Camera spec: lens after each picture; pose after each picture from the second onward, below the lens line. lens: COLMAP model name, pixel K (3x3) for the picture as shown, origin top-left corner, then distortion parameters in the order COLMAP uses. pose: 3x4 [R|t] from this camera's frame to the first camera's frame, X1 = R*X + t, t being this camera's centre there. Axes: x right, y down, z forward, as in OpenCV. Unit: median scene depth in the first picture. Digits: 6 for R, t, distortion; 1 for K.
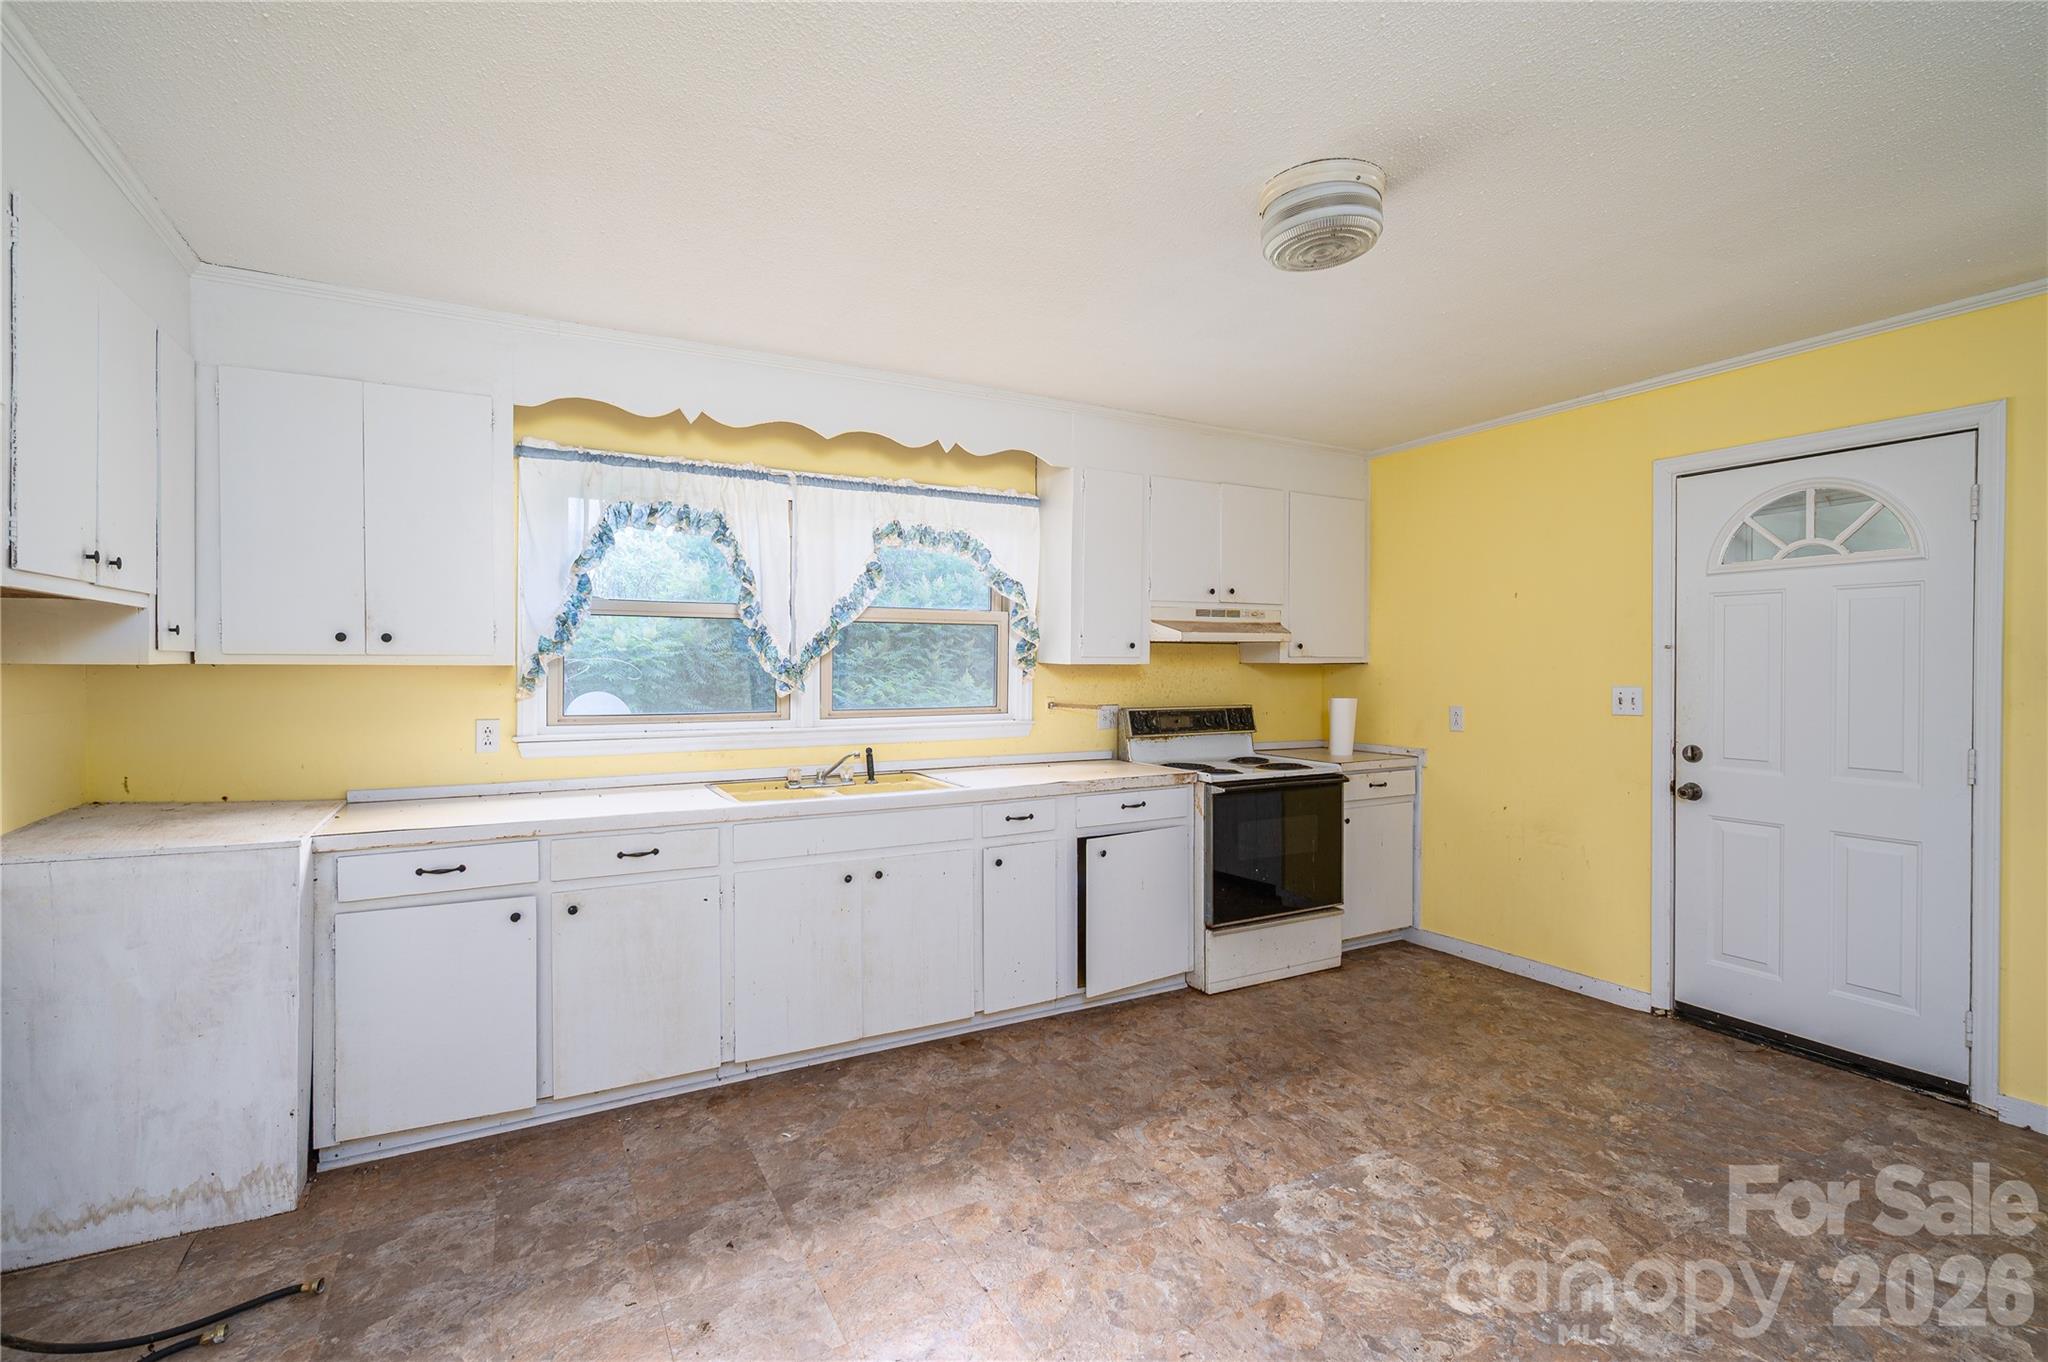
lens RADIAL K [[902.4, 0, 1015.9], [0, 902.4, 676.7], [0, 0, 1]] dist [0.000032, -0.000007]
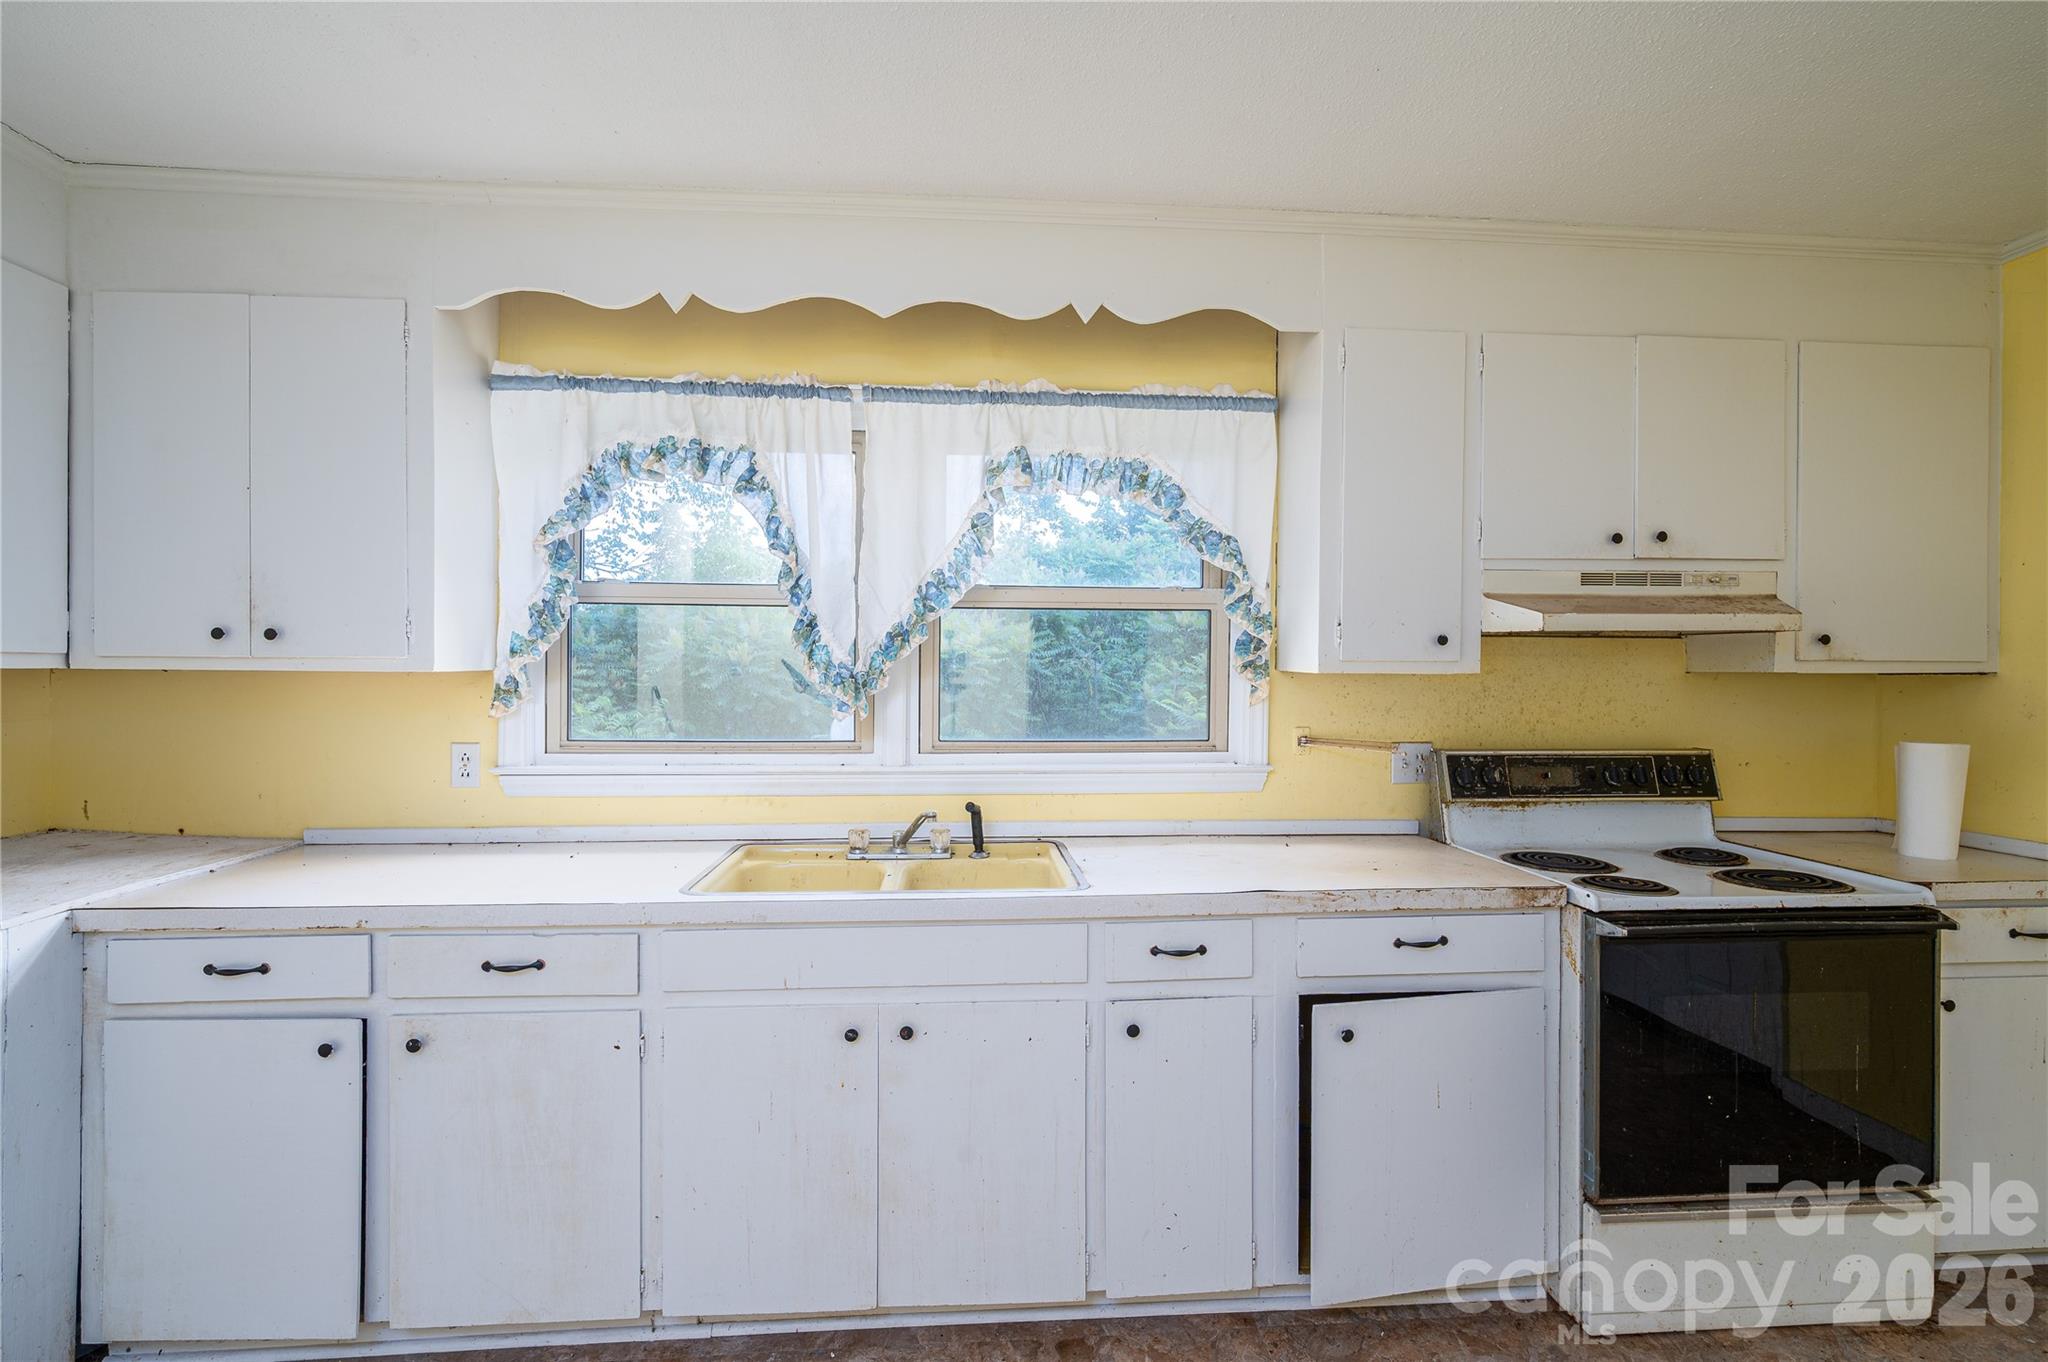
lens RADIAL K [[914.0, 0, 1029.4], [0, 914.0, 677.5], [0, 0, 1]] dist [-0.000261, -0.000192]
pose [[0.915438, 0.005147, -0.402425, 0.134052], [-0.008802, 0.999935, -0.007232, -0.005538], [0.402362, 0.010163, 0.915424, 0.416606]]
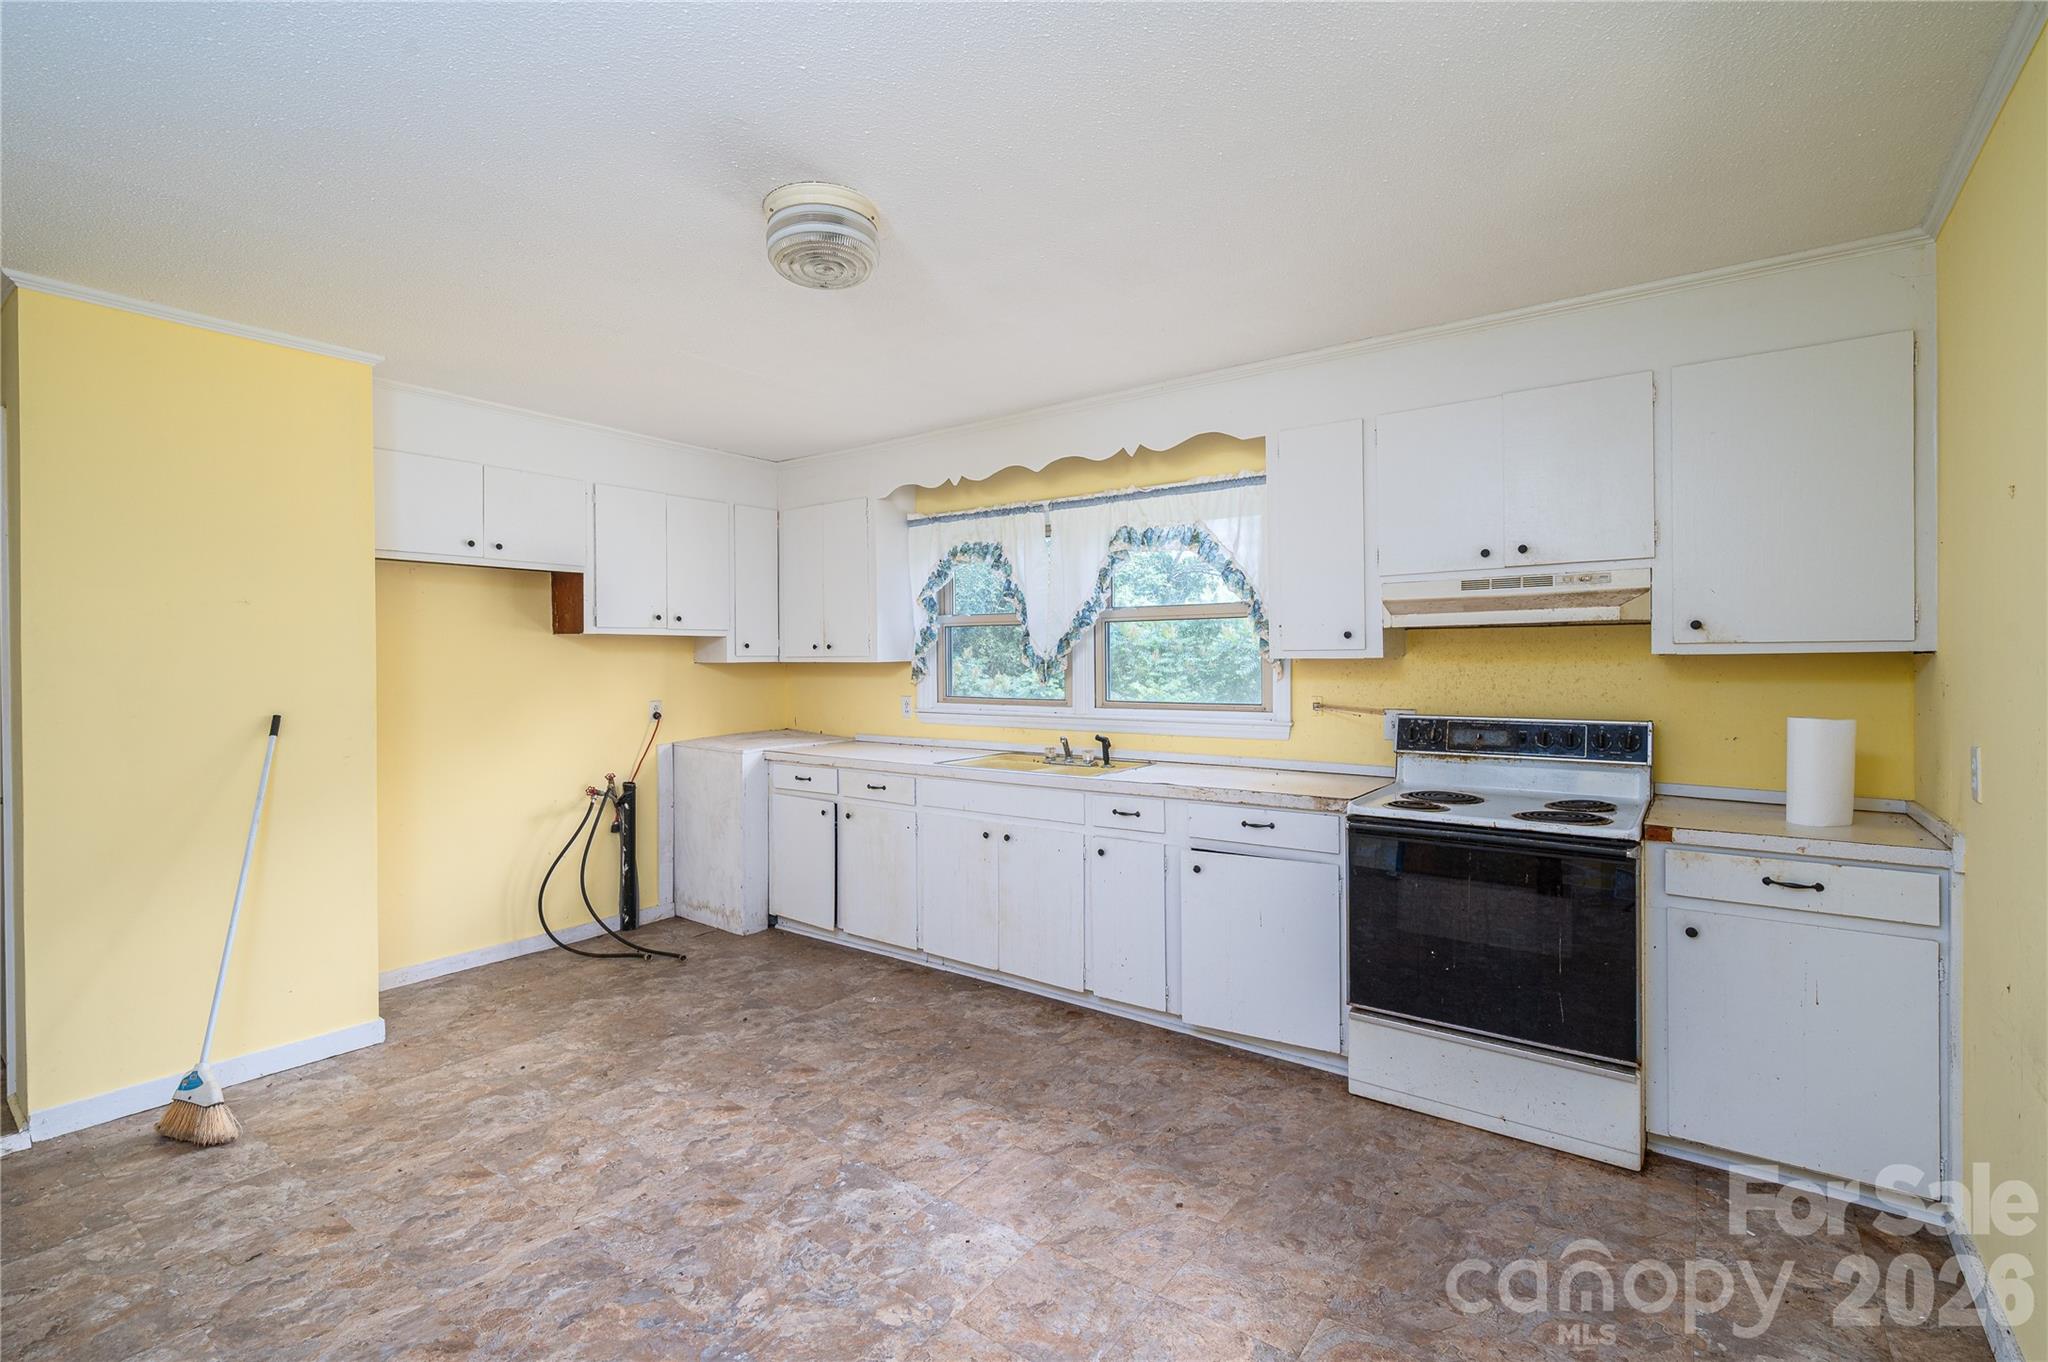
lens RADIAL K [[903.3, 0, 1036.4], [0, 903.3, 667.4], [0, 0, 1]] dist [0.001445, -0.000012]
pose [[0.440730, 0.003419, -0.897633, 0.794247], [-0.005829, 0.999983, 0.000946, -0.005132], [0.897621, 0.004815, 0.440742, 0.434471]]
